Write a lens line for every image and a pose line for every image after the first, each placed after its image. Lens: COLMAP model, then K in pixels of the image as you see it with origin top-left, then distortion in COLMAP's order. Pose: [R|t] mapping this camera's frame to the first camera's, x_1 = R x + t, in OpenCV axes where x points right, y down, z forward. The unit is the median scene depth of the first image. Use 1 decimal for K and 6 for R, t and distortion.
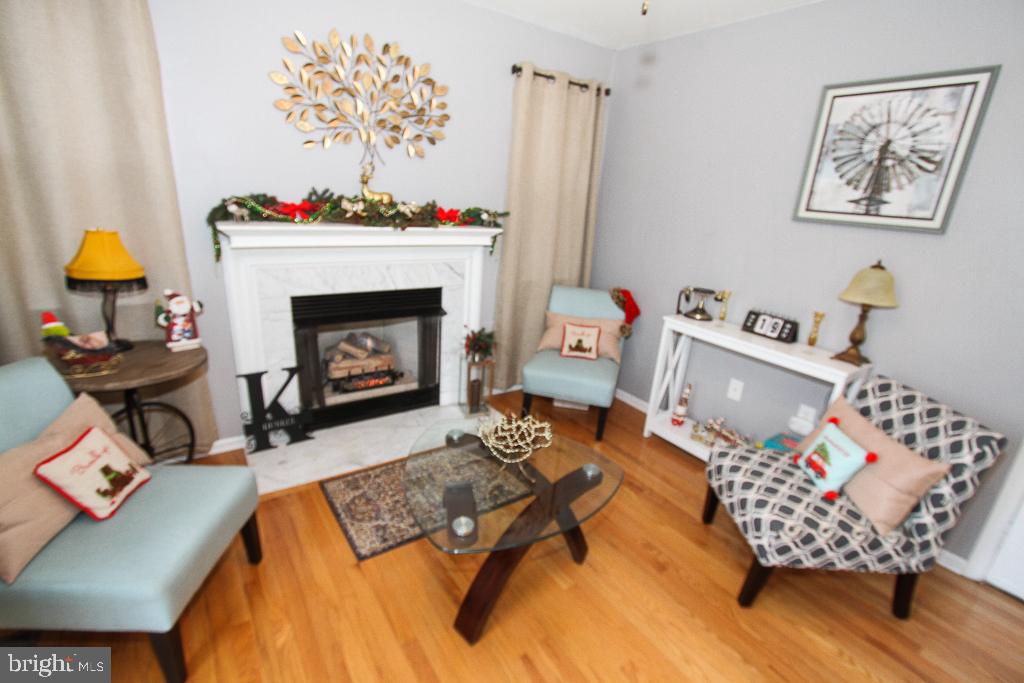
lens RADIAL K [[467.7, 0, 512.0], [0, 467.7, 341.5], [0, 0, 1]] dist [-0.008132, 0.000199]
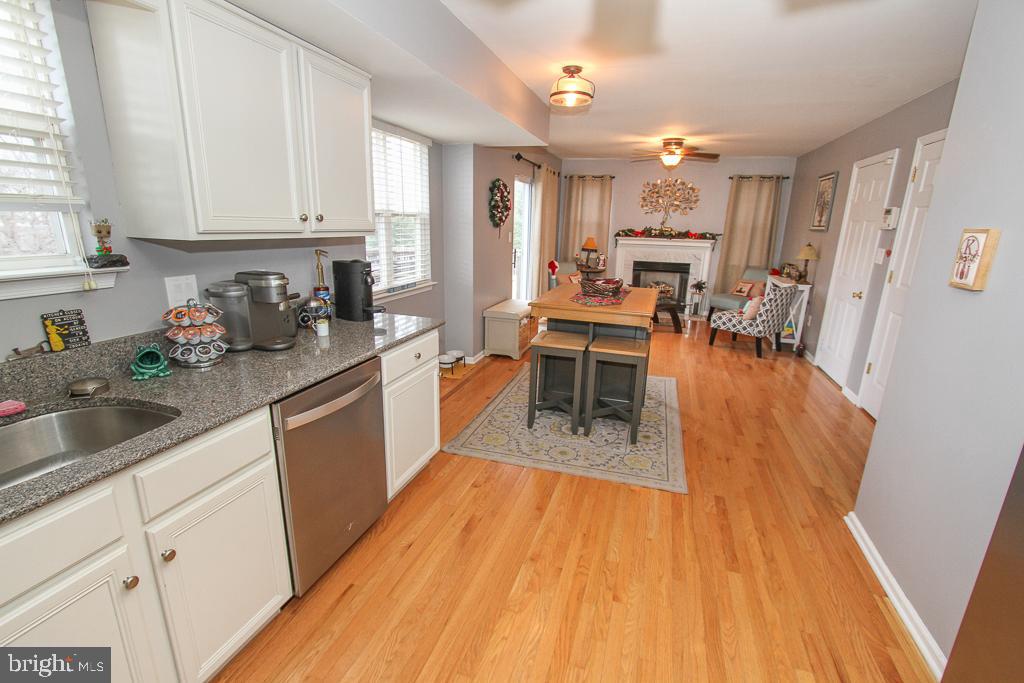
lens RADIAL K [[467.7, 0, 512.0], [0, 467.7, 341.5], [0, 0, 1]] dist [-0.008132, 0.000199]
pose [[0.602534, 0.145270, -0.784761, 1.844705], [-0.229627, 0.973271, 0.003860, 0.709762], [0.764346, 0.177877, 0.619786, -1.725955]]
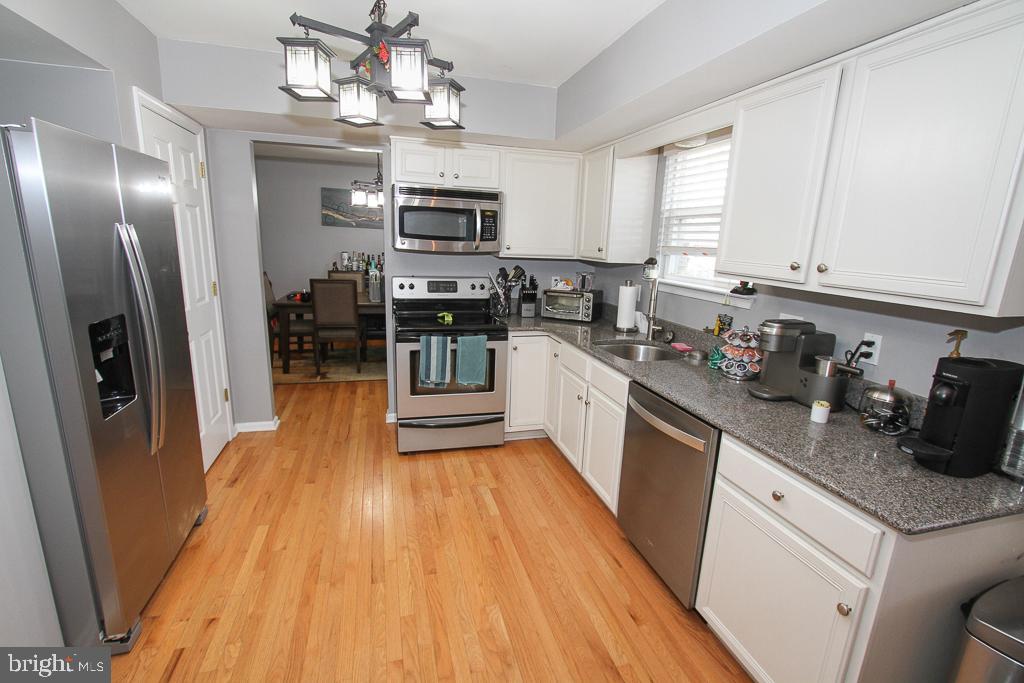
lens RADIAL K [[467.7, 0, 512.0], [0, 467.7, 341.5], [0, 0, 1]] dist [-0.008132, 0.000199]
pose [[-0.936251, -0.177805, 0.303016, 1.034388], [0.001690, 0.860190, 0.509970, 0.279091], [-0.351327, 0.477972, -0.805054, -0.651601]]
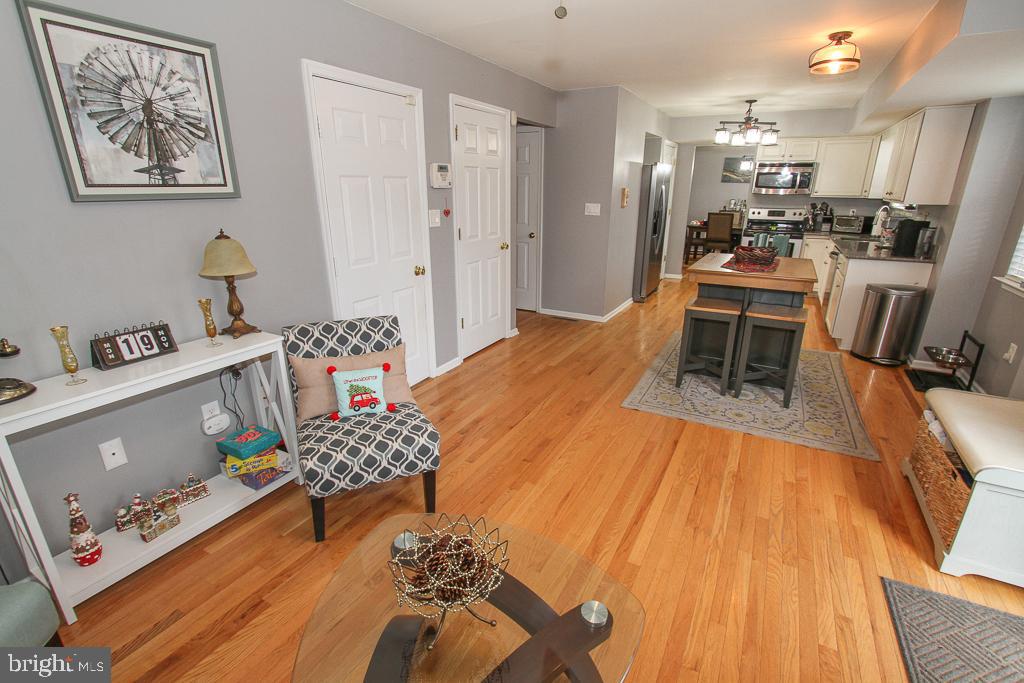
lens RADIAL K [[467.7, 0, 512.0], [0, 467.7, 341.5], [0, 0, 1]] dist [-0.008132, 0.000199]
pose [[-0.427330, -0.356784, 0.830719, -0.369853], [0.244063, 0.839202, 0.485976, -0.293998], [-0.870530, 0.410420, -0.271538, 0.791262]]
